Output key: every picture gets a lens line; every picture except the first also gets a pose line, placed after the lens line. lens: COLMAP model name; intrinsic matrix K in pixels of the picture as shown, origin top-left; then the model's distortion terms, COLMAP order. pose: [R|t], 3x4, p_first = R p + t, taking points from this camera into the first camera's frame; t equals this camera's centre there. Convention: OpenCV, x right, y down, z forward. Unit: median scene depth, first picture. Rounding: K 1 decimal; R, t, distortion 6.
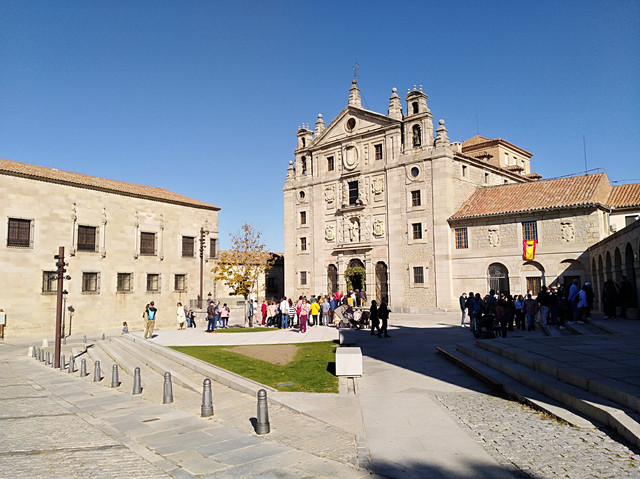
lens RADIAL K [[482.5, 0, 319.3], [0, 482.5, 237.6], [0, 0, 1]] dist [-0.002994, -0.011375]
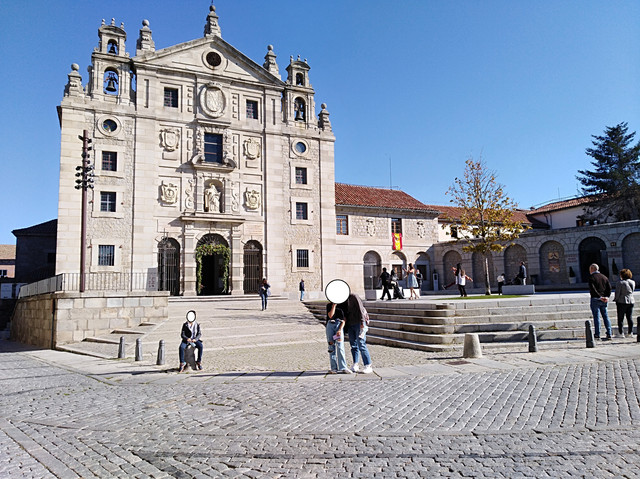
lens RADIAL K [[482.5, 0, 320.5], [0, 482.5, 241.9], [0, 0, 1]] dist [-0.002994, -0.011375]
pose [[0.365817, 0.112269, 0.923890, -0.579784], [-0.072902, 0.993104, -0.091814, 0.117501], [-0.927827, -0.033766, 0.371479, 0.579404]]
